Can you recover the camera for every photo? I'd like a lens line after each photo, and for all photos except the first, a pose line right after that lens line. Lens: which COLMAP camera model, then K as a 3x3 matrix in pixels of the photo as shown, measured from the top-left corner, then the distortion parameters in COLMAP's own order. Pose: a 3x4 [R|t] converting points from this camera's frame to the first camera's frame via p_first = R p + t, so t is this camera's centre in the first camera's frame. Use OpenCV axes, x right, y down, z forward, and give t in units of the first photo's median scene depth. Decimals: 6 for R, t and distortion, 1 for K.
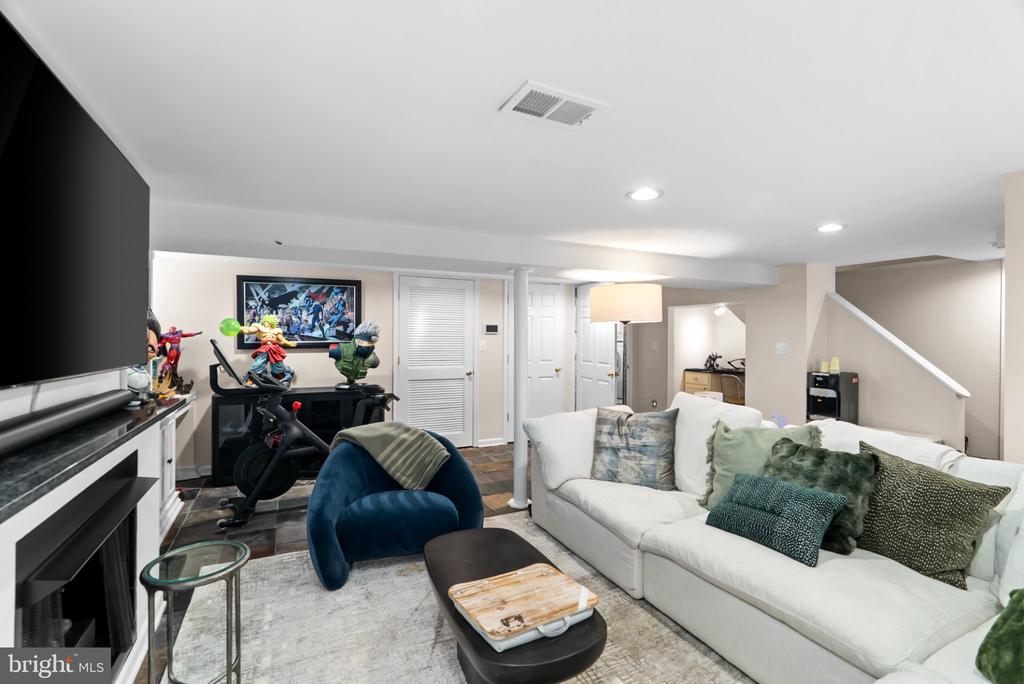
lens RADIAL K [[469.1, 0, 513.8], [0, 469.1, 340.9], [0, 0, 1]] dist [-0.011844, 0.003235]
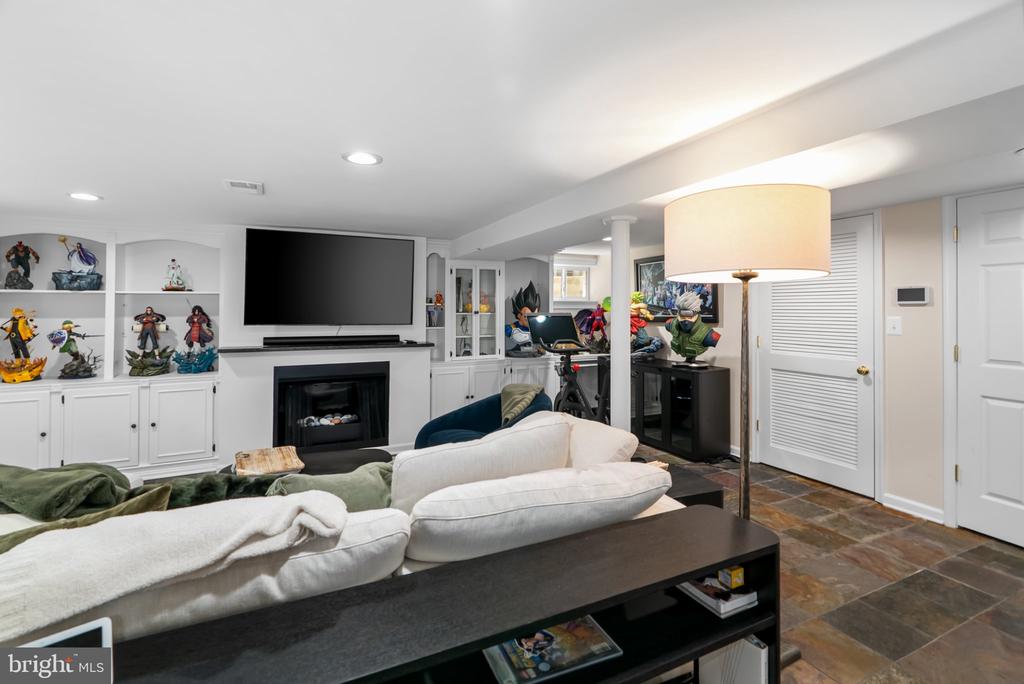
lens RADIAL K [[469.1, 0, 505.3], [0, 469.1, 306.6], [0, 0, 1]] dist [-0.011844, 0.003235]
pose [[-0.027477, -0.009681, -0.999576, 0.578076], [-0.003974, 0.999946, -0.009575, -0.006471], [0.999615, 0.003709, -0.027514, 0.640228]]
